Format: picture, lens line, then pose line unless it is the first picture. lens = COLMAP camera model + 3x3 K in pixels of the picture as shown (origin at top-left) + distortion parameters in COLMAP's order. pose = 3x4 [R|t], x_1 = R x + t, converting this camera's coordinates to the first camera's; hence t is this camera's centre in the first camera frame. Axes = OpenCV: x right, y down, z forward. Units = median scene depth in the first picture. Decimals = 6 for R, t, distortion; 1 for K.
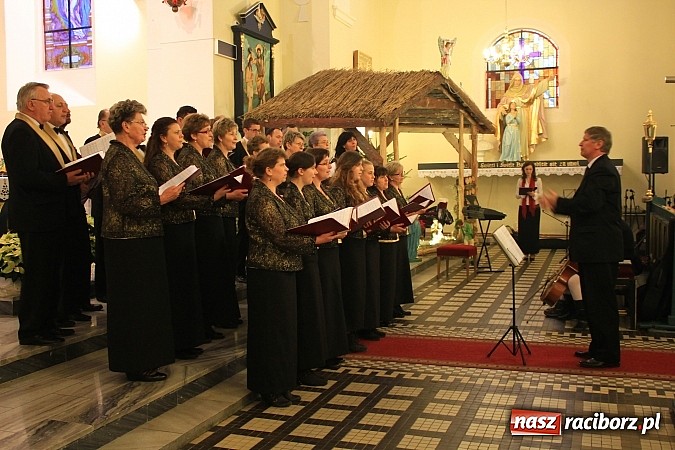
lens RADIAL K [[719.8, 0, 337.5], [0, 719.8, 225.0], [0, 0, 1]] dist [-0.082267, 0.047669]
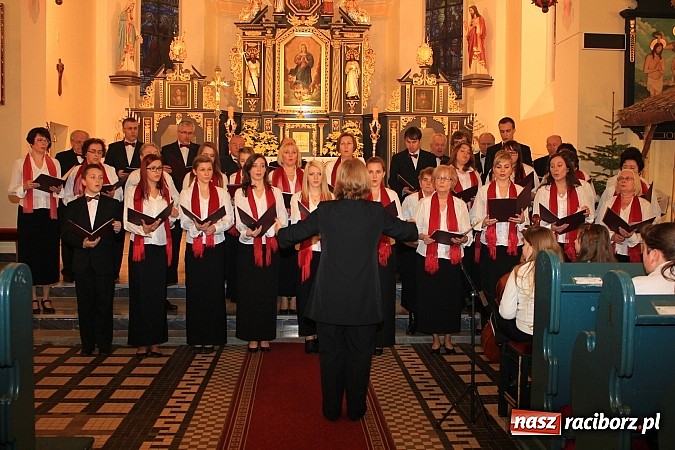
lens RADIAL K [[719.8, 0, 337.5], [0, 719.8, 225.0], [0, 0, 1]] dist [-0.082267, 0.047669]
pose [[0.386451, 0.067252, -0.919855, 0.494864], [-0.070465, 0.996576, 0.043257, -0.028500], [0.919614, 0.048101, 0.389867, 0.326040]]
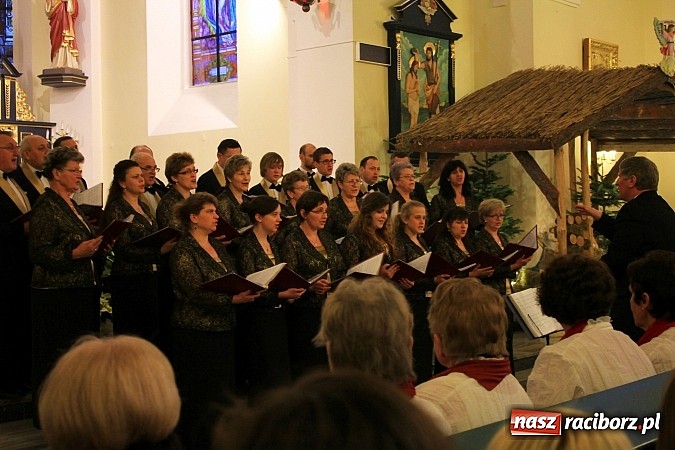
lens RADIAL K [[1042.8, 0, 337.5], [0, 1042.8, 225.0], [0, 0, 1]] dist [-0.015484, 0.046703]
pose [[0.930943, 0.000310, -0.365164, 0.203016], [-0.018809, 0.998713, -0.047104, -0.003544], [0.364680, 0.050719, 0.929751, -0.059507]]
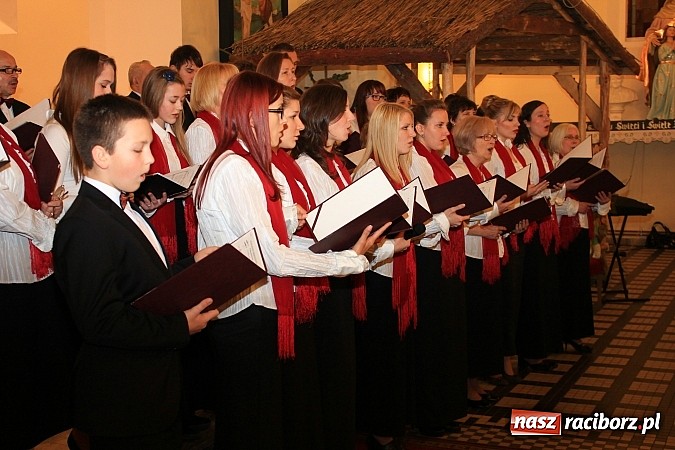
lens RADIAL K [[956.9, 0, 337.5], [0, 956.9, 225.0], [0, 0, 1]] dist [0.003199, 0.060192]
pose [[0.995391, 0.009320, -0.095443, 0.041055], [-0.007686, 0.999818, 0.017472, -0.009476], [0.095588, -0.016658, 0.995282, 0.148512]]
